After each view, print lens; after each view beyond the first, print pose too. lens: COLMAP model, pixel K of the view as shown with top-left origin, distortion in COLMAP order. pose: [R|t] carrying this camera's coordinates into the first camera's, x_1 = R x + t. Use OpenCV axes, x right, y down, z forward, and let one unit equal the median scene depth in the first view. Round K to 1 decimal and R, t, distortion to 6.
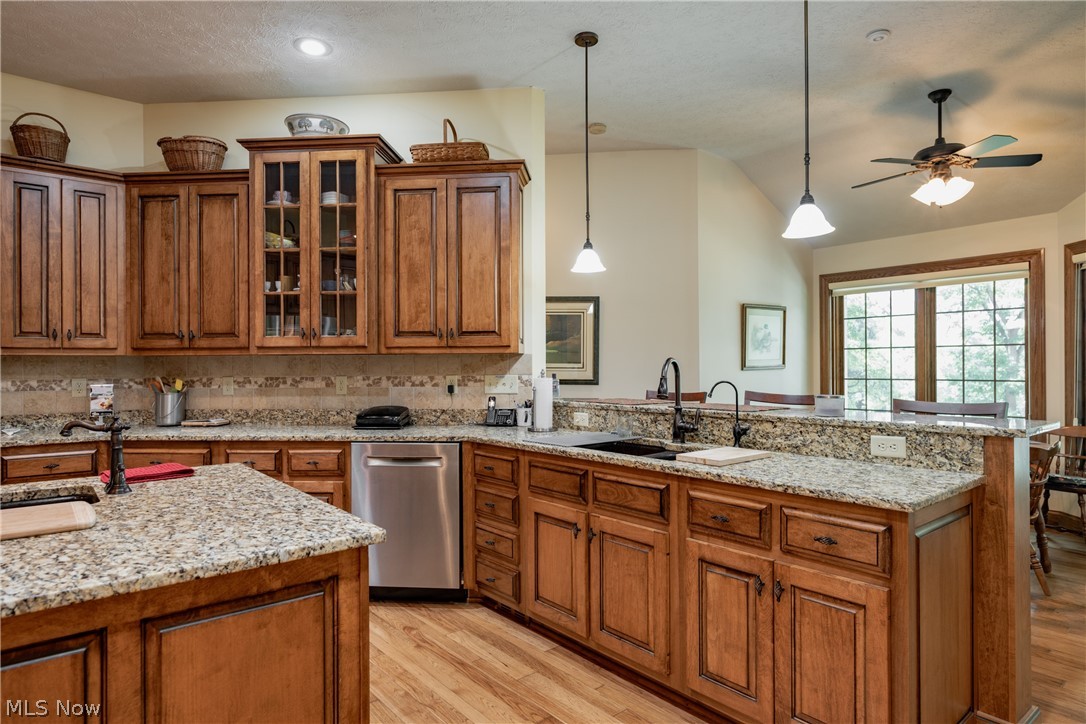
lens RADIAL K [[621.2, 0, 547.3], [0, 621.2, 364.9], [0, 0, 1]] dist [0.002156, -0.001004]
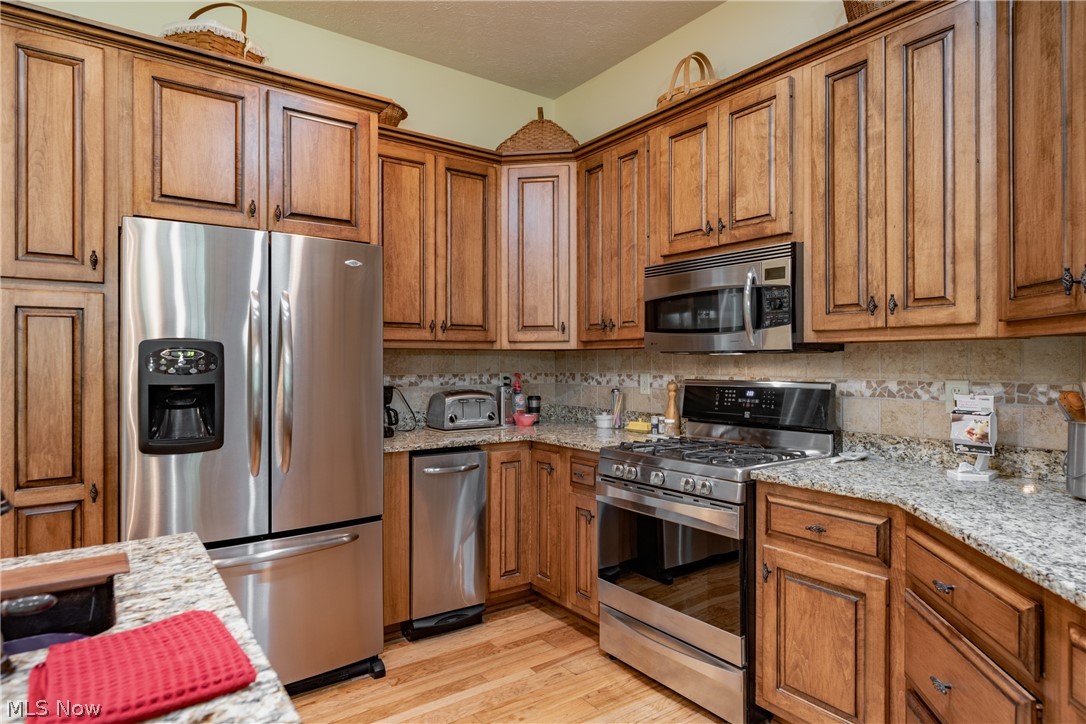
lens RADIAL K [[621.2, 0, 544.9], [0, 621.2, 361.0], [0, 0, 1]] dist [0.002156, -0.001004]
pose [[-0.076436, 0.005346, -0.997060, -0.174320], [0.005103, 0.999975, 0.004970, -0.000652], [0.997061, -0.004708, -0.076461, 0.714958]]
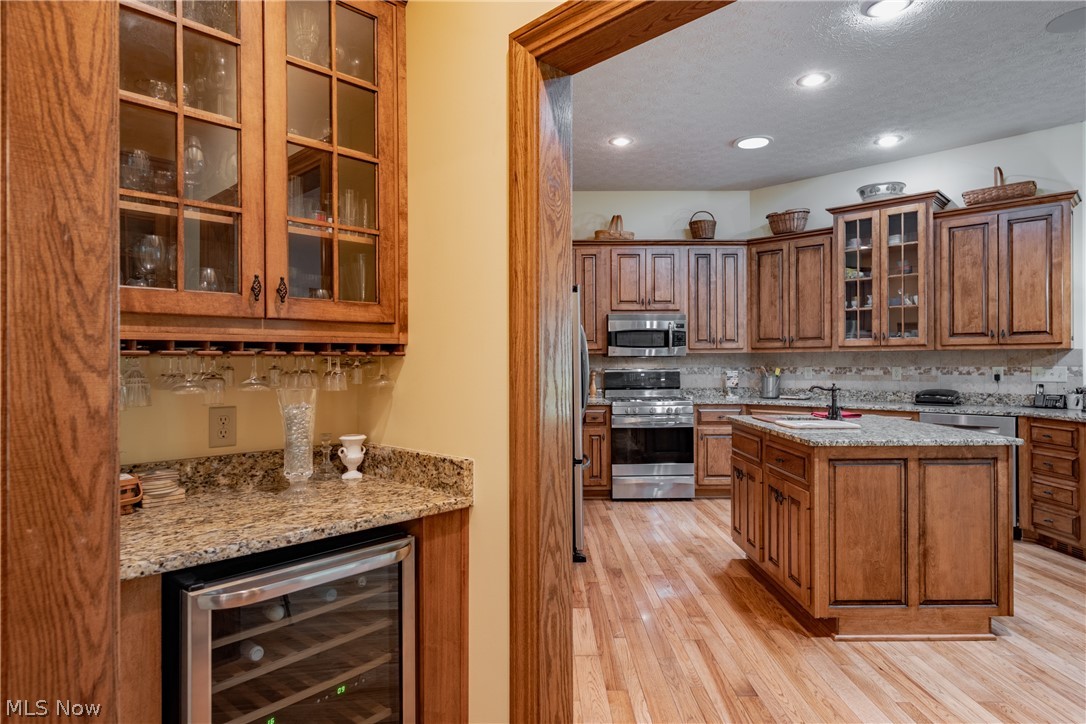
lens RADIAL K [[621.2, 0, 544.3], [0, 621.2, 361.3], [0, 0, 1]] dist [0.002156, -0.001004]
pose [[0.773377, 0.000939, -0.633946, -0.070677], [0.000776, 0.999997, 0.002428, 0.002691], [0.633946, -0.002370, 0.773373, -0.593789]]
